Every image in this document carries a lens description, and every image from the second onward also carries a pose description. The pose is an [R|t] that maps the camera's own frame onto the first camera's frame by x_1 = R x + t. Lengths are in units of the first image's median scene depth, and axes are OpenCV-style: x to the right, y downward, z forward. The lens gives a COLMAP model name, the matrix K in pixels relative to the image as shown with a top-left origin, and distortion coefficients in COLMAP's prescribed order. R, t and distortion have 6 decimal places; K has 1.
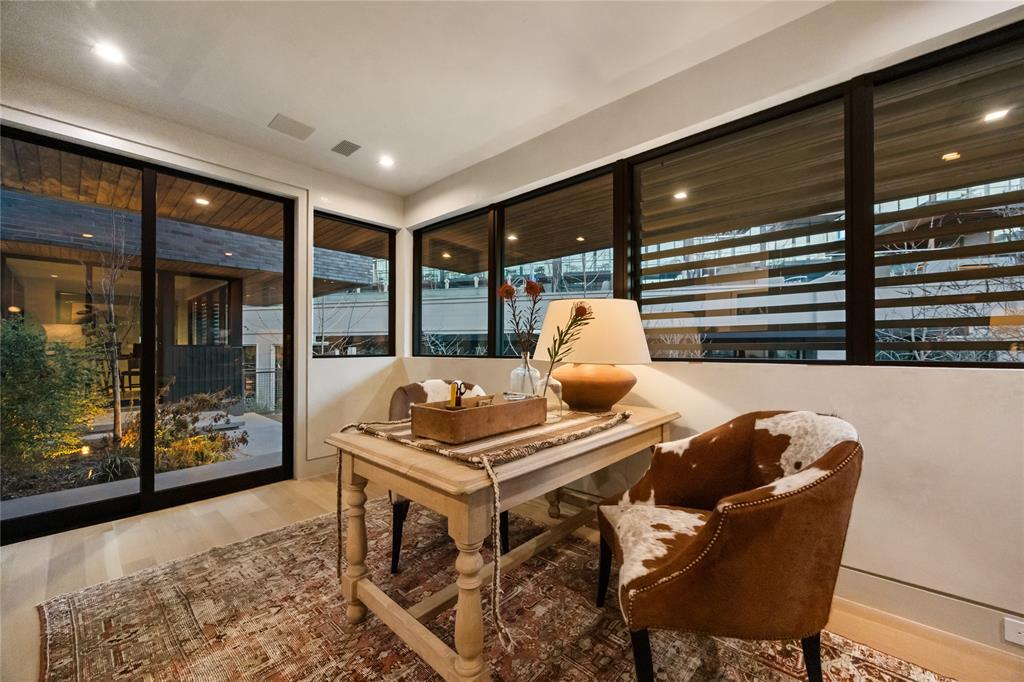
lens RADIAL K [[391.6, 0, 513.6], [0, 391.6, 344.4], [0, 0, 1]] dist [-0.003187, -0.000120]
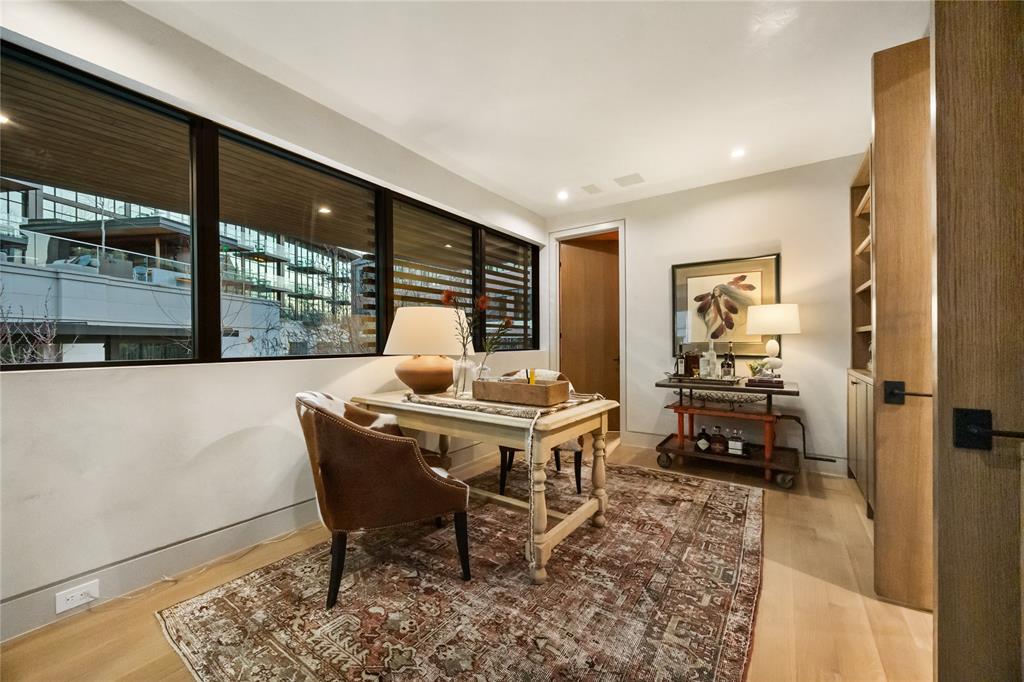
lens RADIAL K [[391.6, 0, 514.8], [0, 391.6, 339.9], [0, 0, 1]] dist [-0.003187, -0.000120]
pose [[-0.125592, 0.012270, 0.992006, -1.031698], [-0.000069, 0.999923, -0.012377, 0.009728], [-0.992082, -0.001623, -0.125582, 0.815581]]
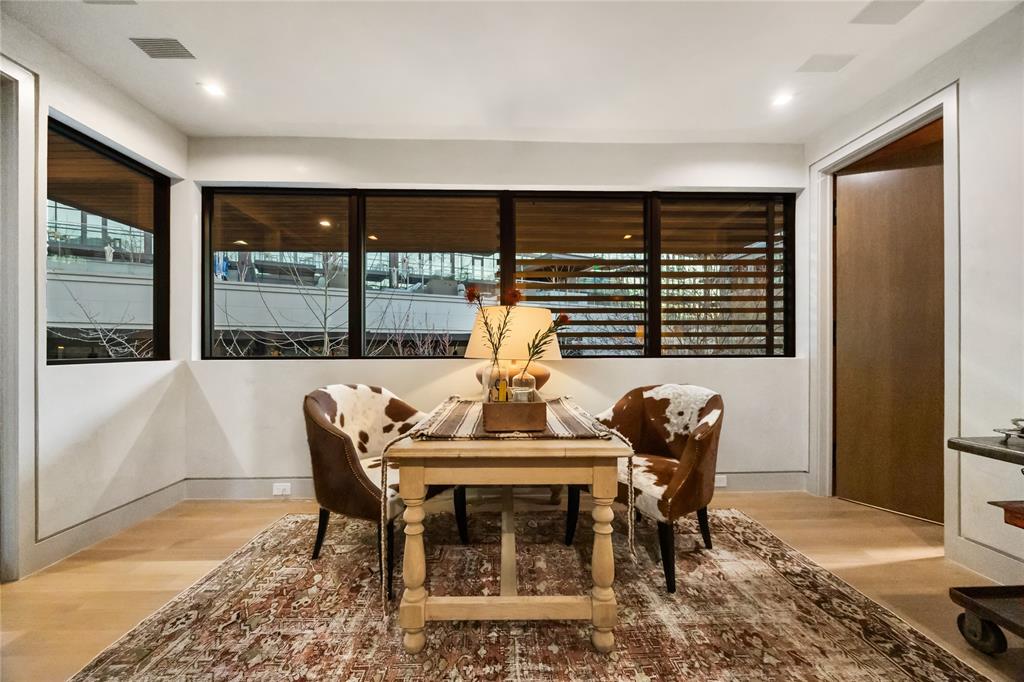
lens RADIAL K [[391.6, 0, 509.6], [0, 391.6, 348.6], [0, 0, 1]] dist [-0.003187, -0.000120]
pose [[0.723836, 0.000394, 0.689972, -0.581822], [-0.005748, 0.999969, 0.005460, 0.004467], [-0.689948, -0.007918, 0.723815, 0.136957]]
